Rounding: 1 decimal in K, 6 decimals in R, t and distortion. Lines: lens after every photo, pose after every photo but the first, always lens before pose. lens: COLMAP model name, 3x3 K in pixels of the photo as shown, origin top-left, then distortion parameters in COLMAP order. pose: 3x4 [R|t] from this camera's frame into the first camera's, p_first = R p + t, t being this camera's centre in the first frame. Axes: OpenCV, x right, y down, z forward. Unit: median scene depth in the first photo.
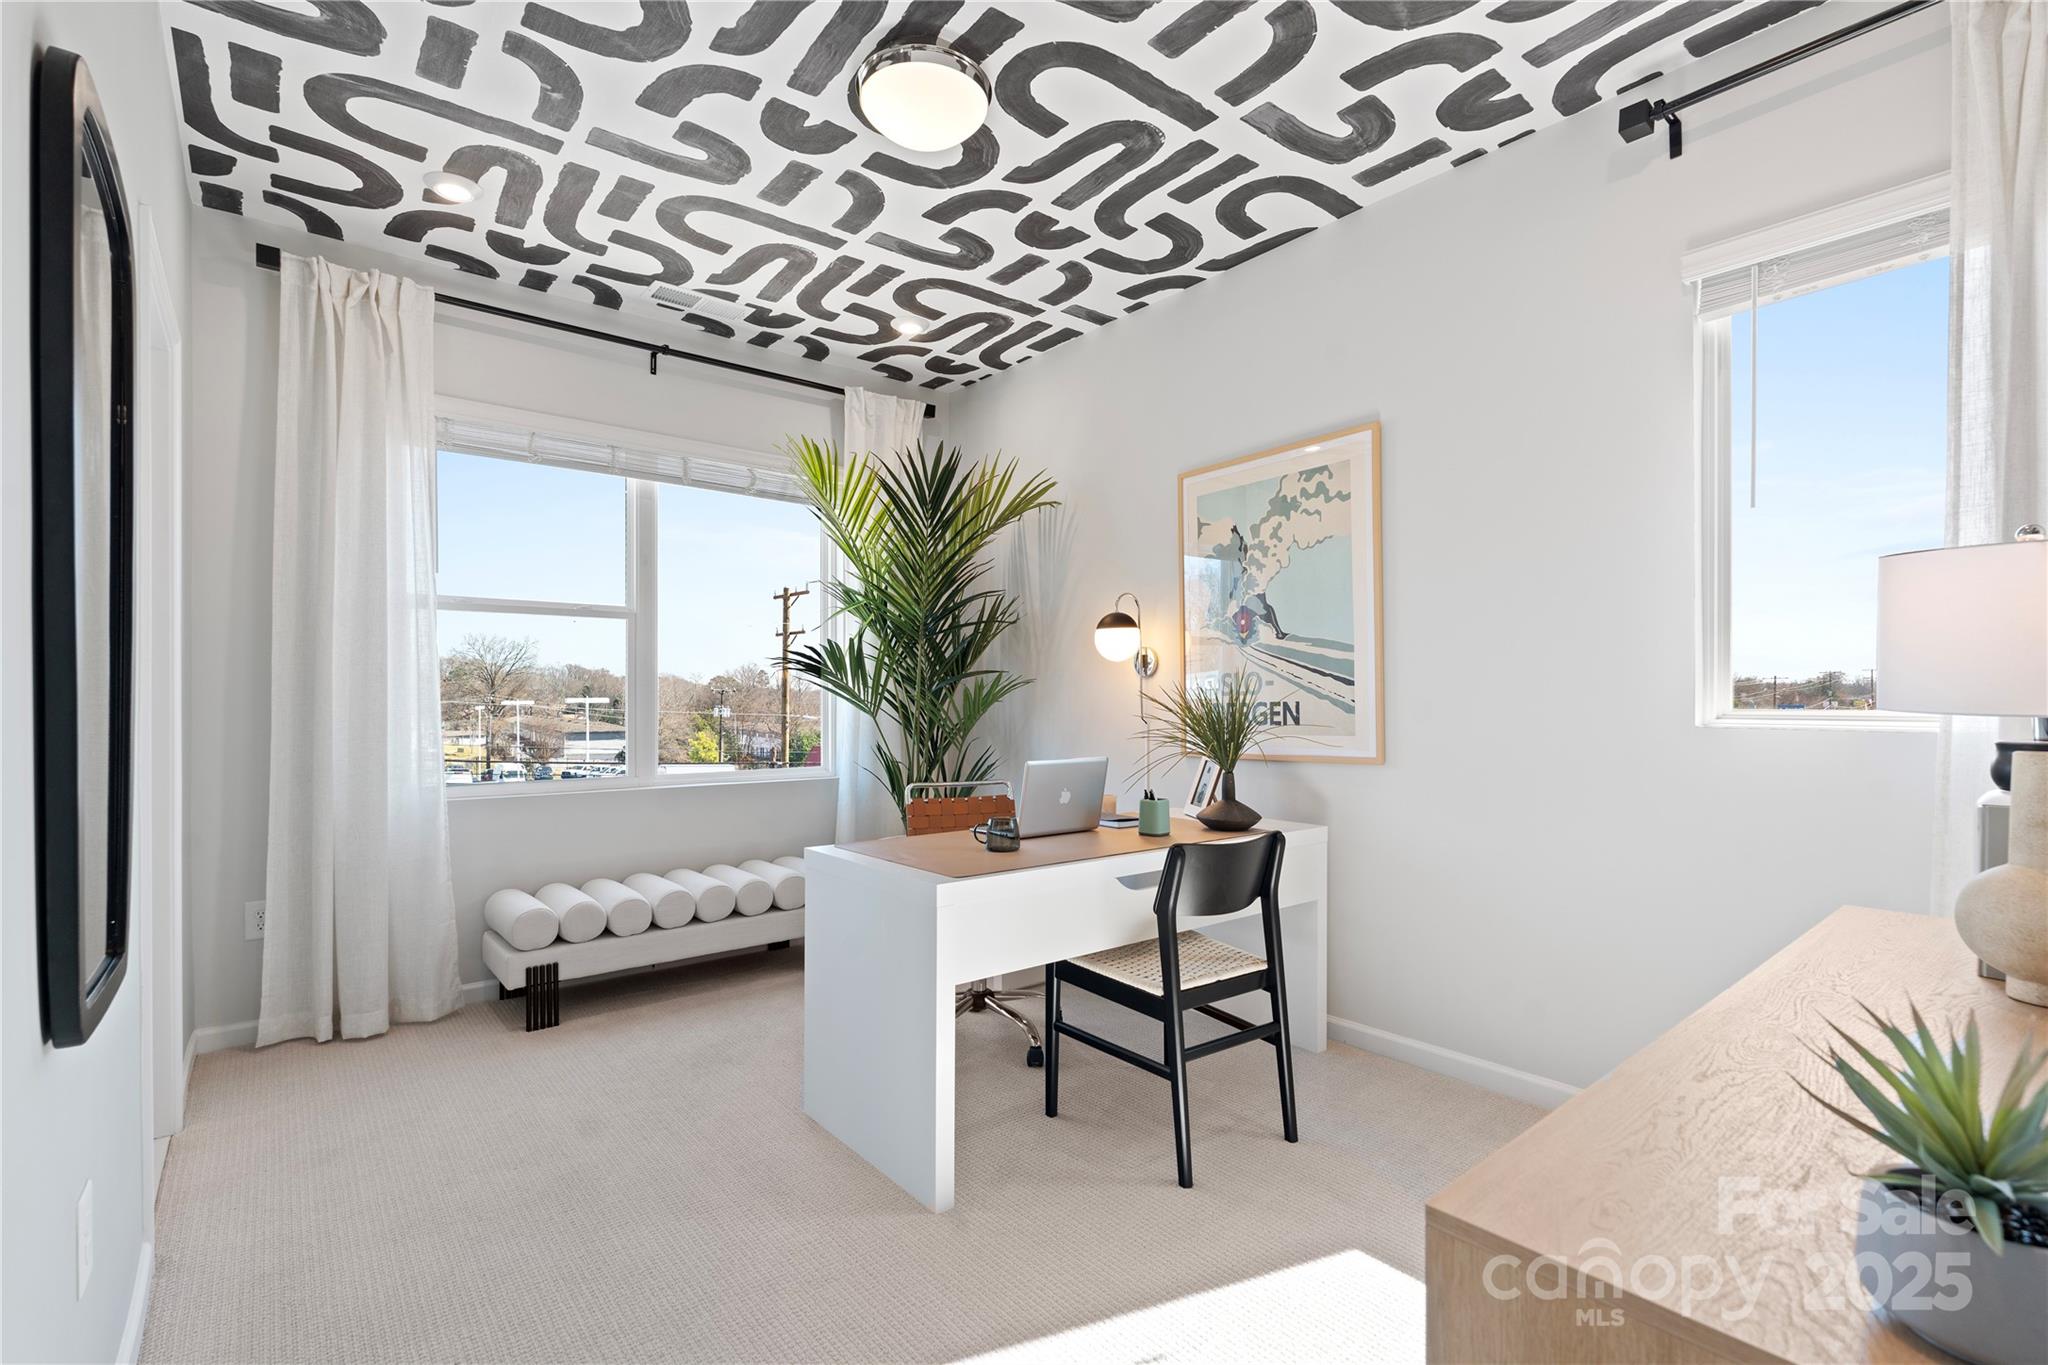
lens RADIAL K [[898.0, 0, 1026.2], [0, 898.0, 686.7], [0, 0, 1]] dist [-0.000241, 0.000594]
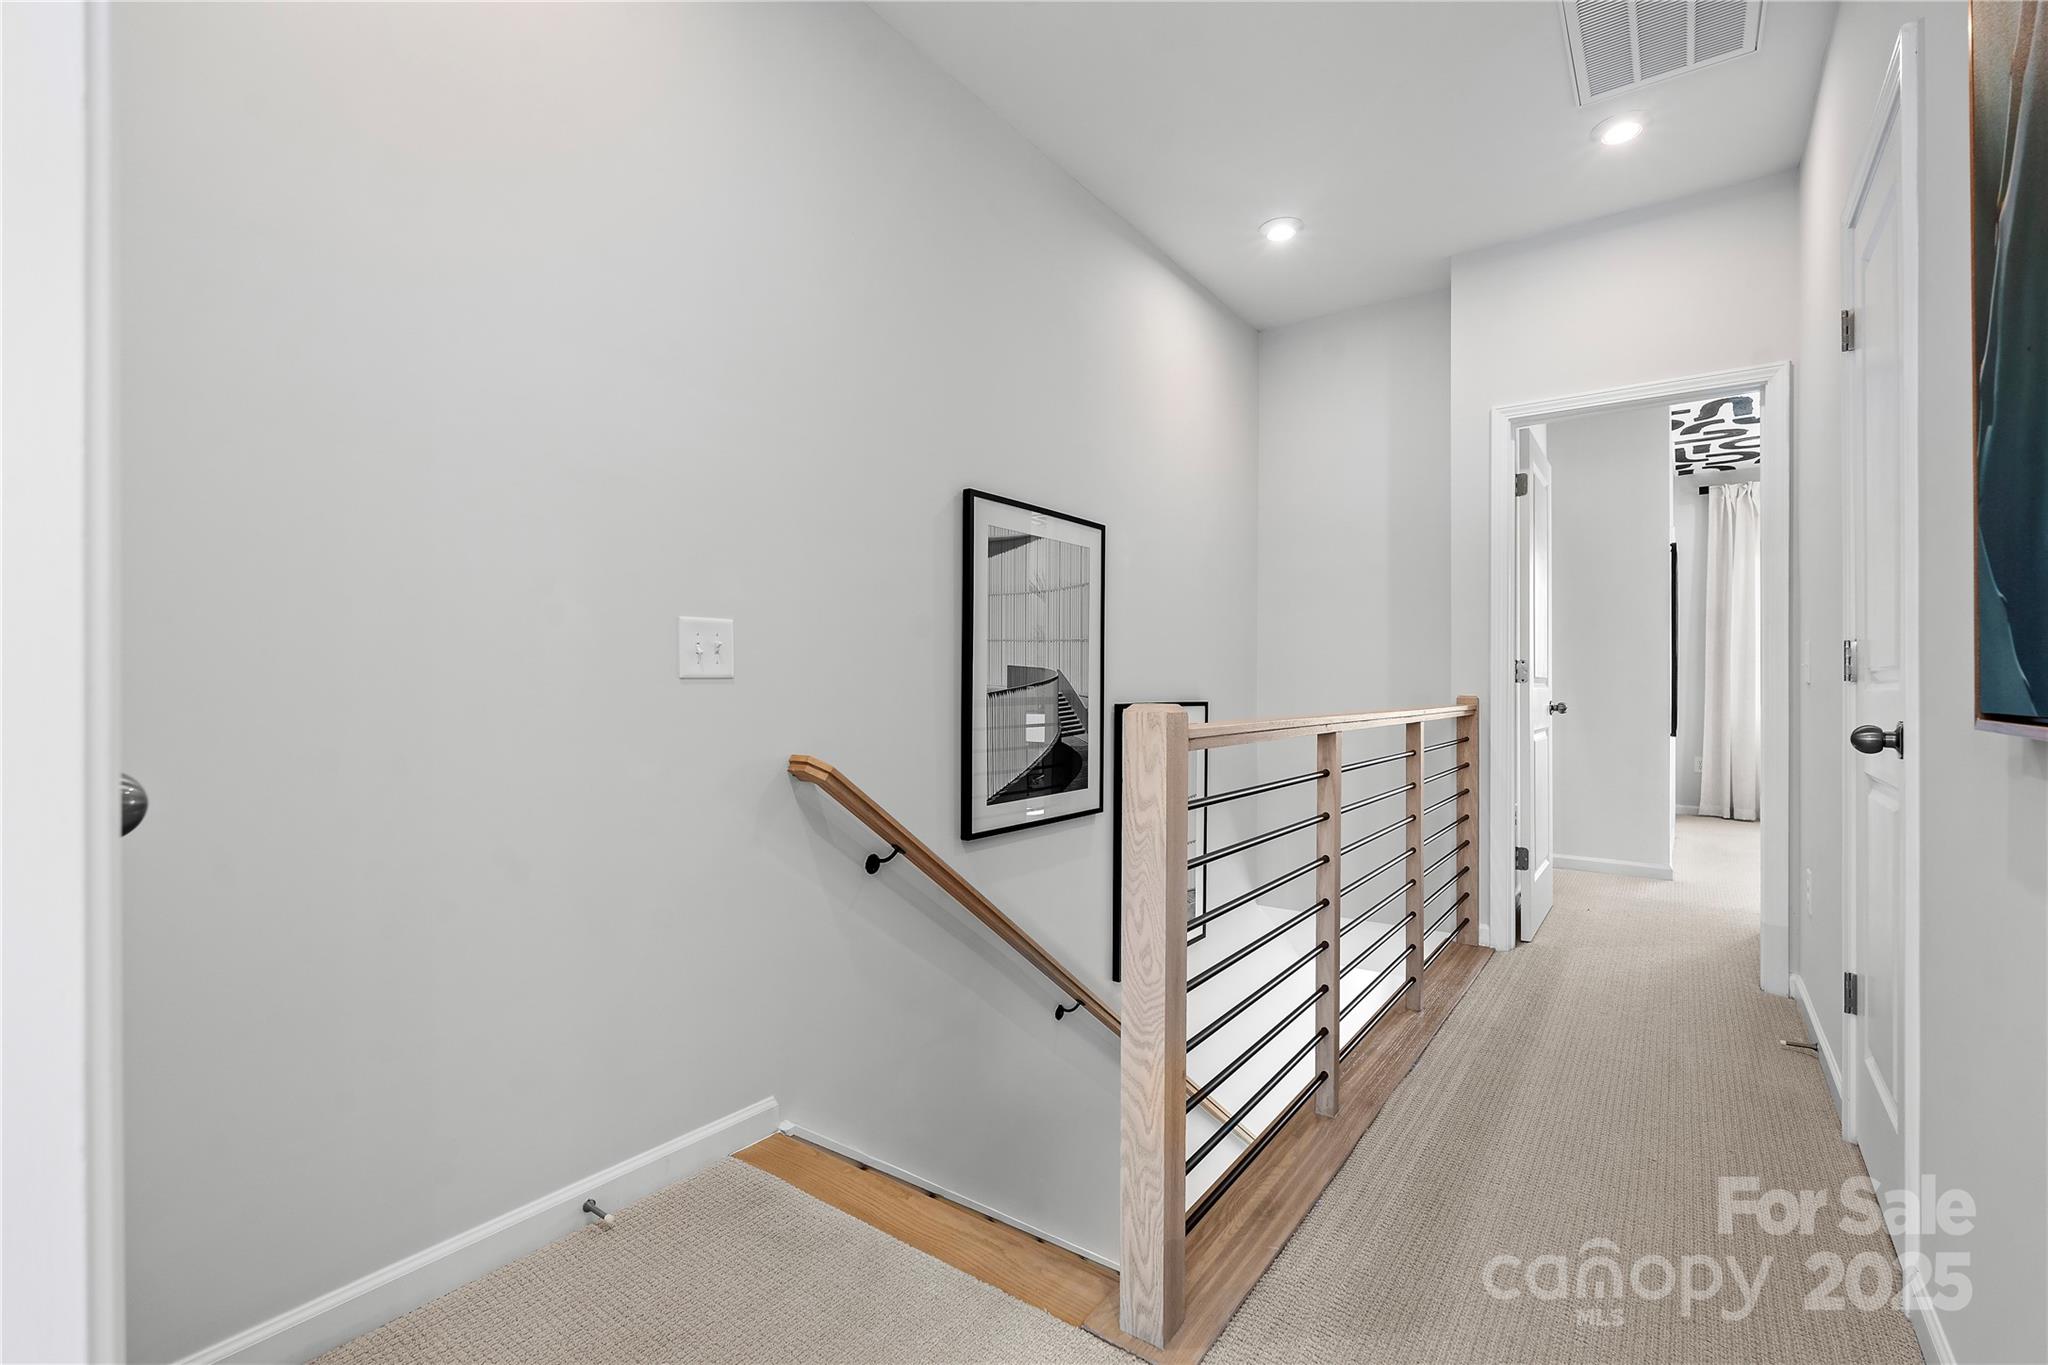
lens RADIAL K [[898.0, 0, 1026.0], [0, 898.0, 677.2], [0, 0, 1]] dist [-0.000241, 0.000594]
pose [[0.235861, 0.006365, -0.971766, 1.066098], [0.002685, 0.999970, 0.007201, 0.001669], [0.971783, -0.004308, 0.235837, -1.332046]]
